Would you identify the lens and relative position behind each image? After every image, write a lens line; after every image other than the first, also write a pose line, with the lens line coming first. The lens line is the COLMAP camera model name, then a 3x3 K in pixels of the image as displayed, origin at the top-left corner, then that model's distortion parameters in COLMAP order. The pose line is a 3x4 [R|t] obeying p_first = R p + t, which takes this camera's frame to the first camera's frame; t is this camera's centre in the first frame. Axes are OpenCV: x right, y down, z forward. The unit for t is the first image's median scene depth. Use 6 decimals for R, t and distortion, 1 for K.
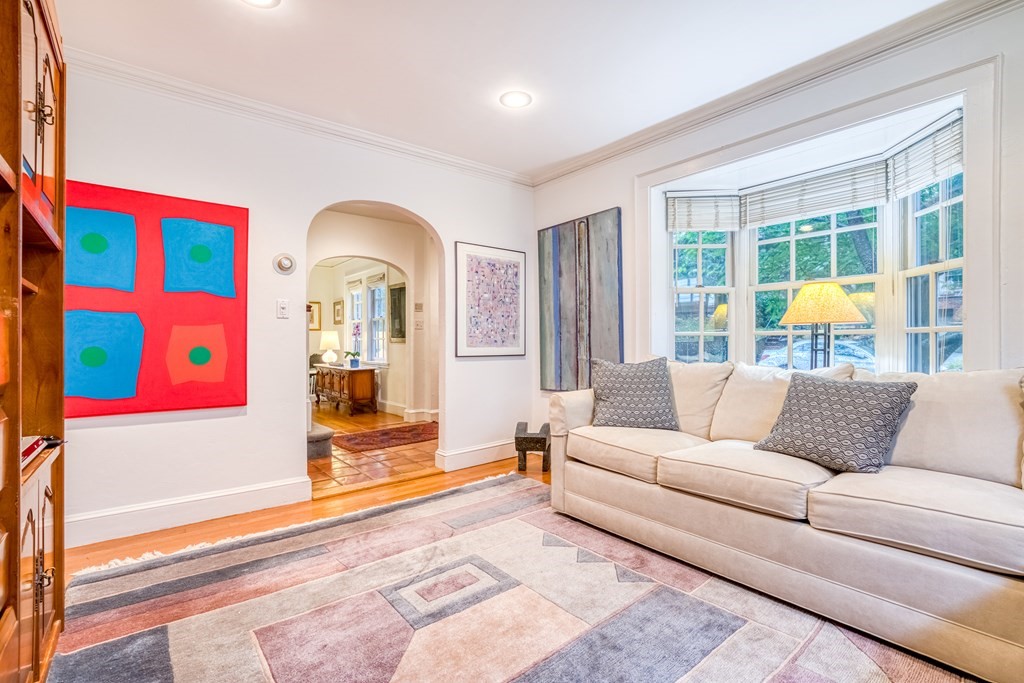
lens RADIAL K [[467.4, 0, 514.6], [0, 467.4, 338.6], [0, 0, 1]] dist [-0.002140, -0.000227]
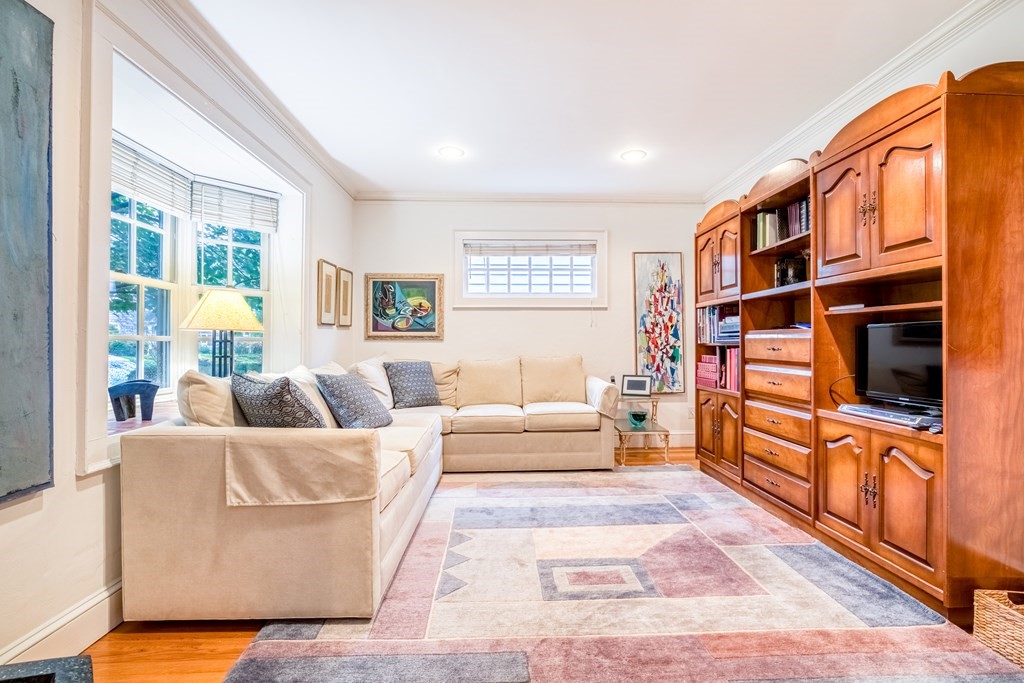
lens RADIAL K [[467.4, 0, 514.2], [0, 467.4, 336.3], [0, 0, 1]] dist [-0.002140, -0.000227]
pose [[-0.801277, -0.002044, 0.598290, -0.511011], [-0.002002, 0.999998, 0.000735, -0.020962], [-0.598291, -0.000609, -0.801279, 1.594551]]
